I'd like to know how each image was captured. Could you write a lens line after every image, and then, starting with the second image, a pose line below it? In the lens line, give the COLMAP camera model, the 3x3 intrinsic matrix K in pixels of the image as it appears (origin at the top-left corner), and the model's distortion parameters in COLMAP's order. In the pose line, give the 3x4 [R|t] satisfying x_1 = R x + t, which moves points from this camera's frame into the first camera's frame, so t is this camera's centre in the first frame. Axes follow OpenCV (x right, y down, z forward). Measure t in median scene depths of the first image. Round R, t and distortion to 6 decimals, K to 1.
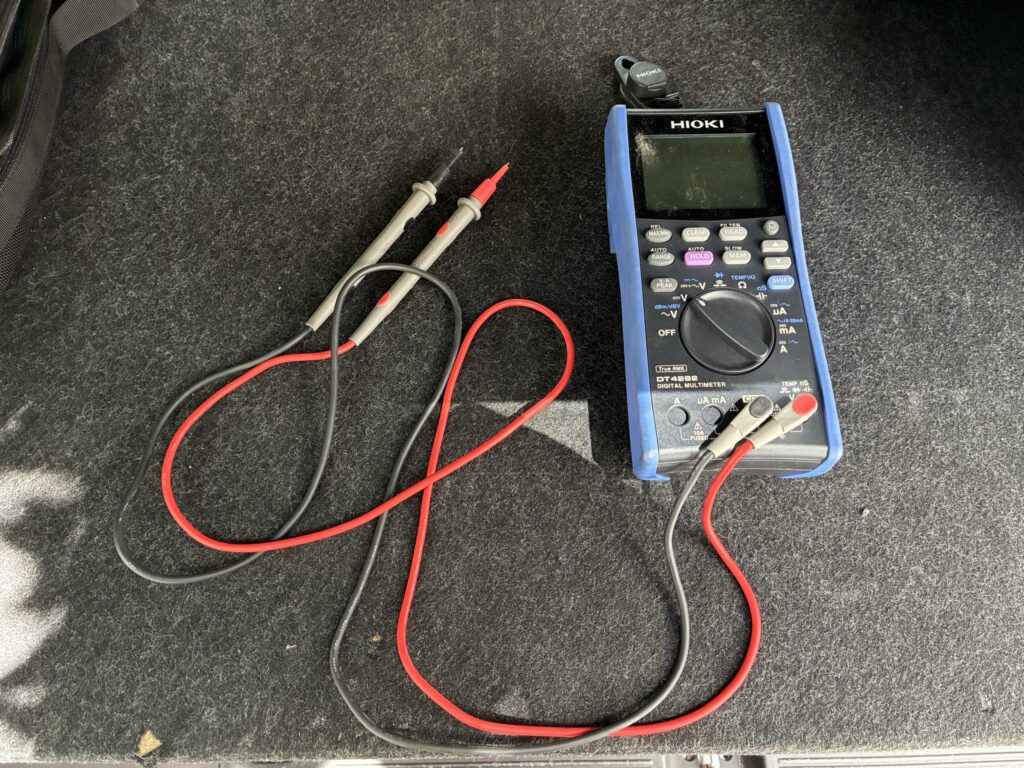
lens RADIAL K [[788.7, 0, 502.6], [0, 788.7, 387.2], [0, 0, 1]] dist [0.007805, -0.034668]
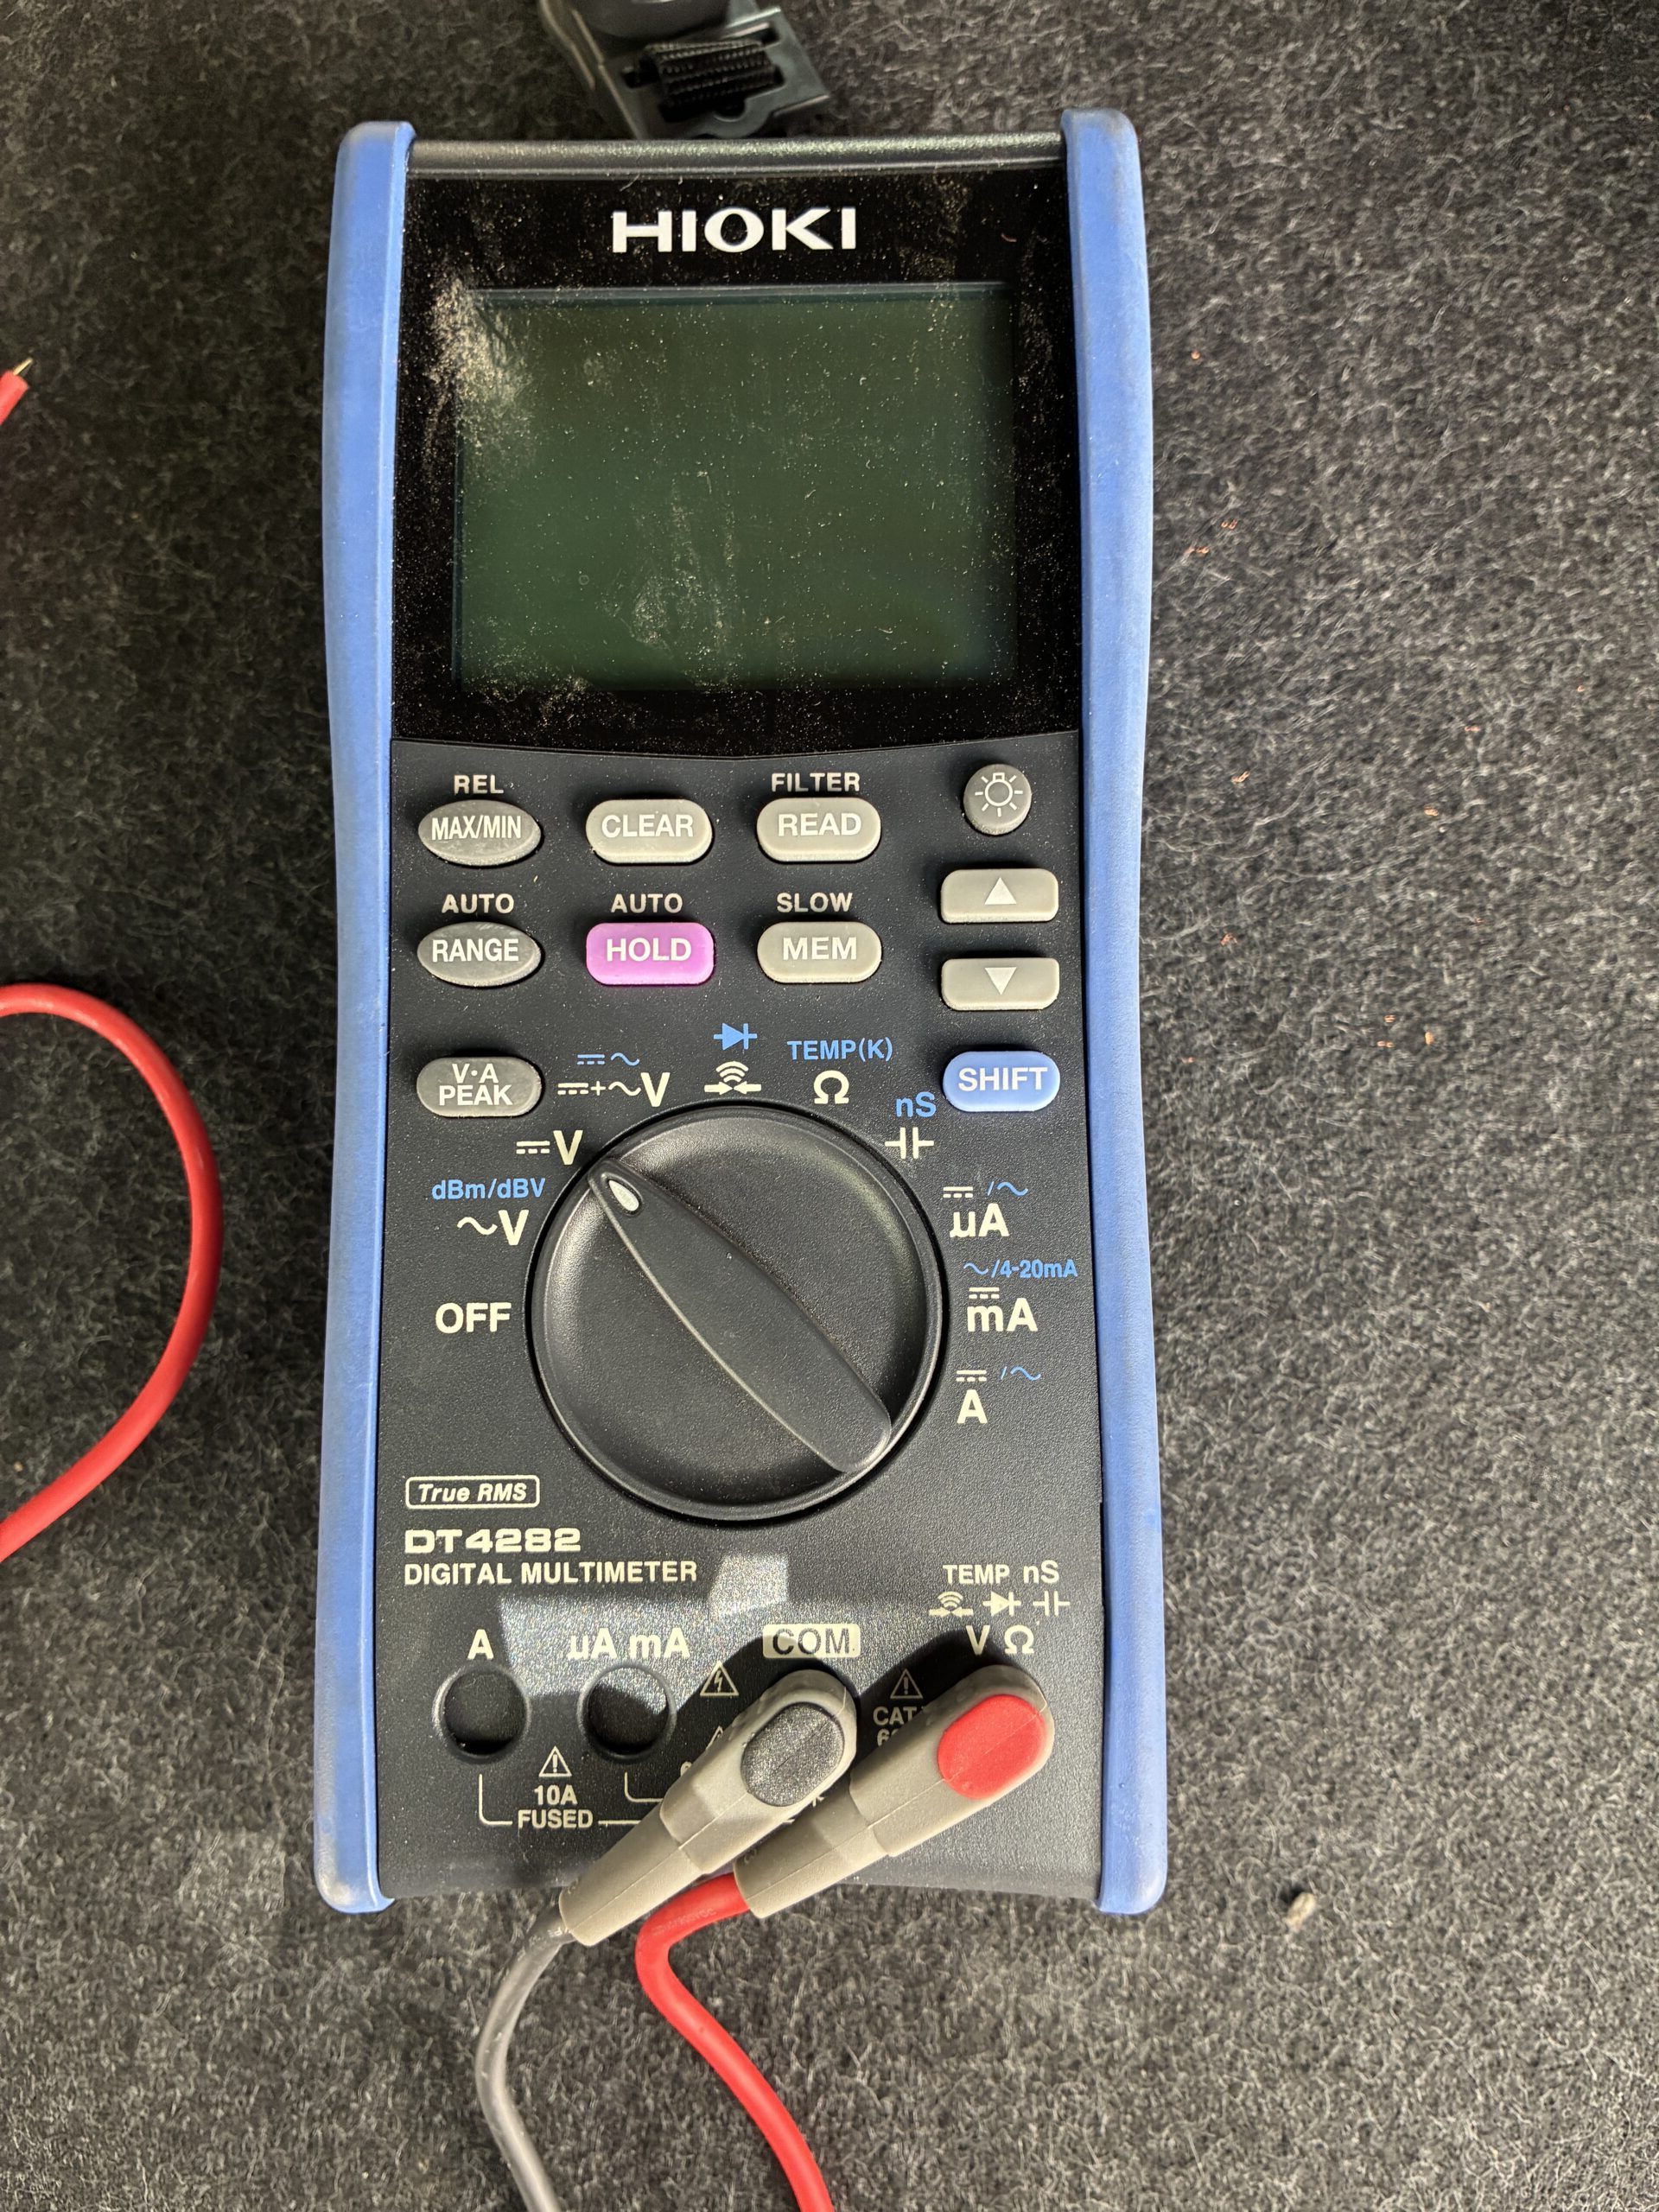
lens RADIAL K [[1703.8, 0, 832.5], [0, 1703.8, 1090.0], [0, 0, 1]] dist [0.007805, -0.034668]
pose [[0.999716, 0.014758, -0.018721, 0.299353], [-0.008542, 0.954938, 0.296681, -0.260265], [0.022255, -0.296437, 0.954793, 0.515509]]
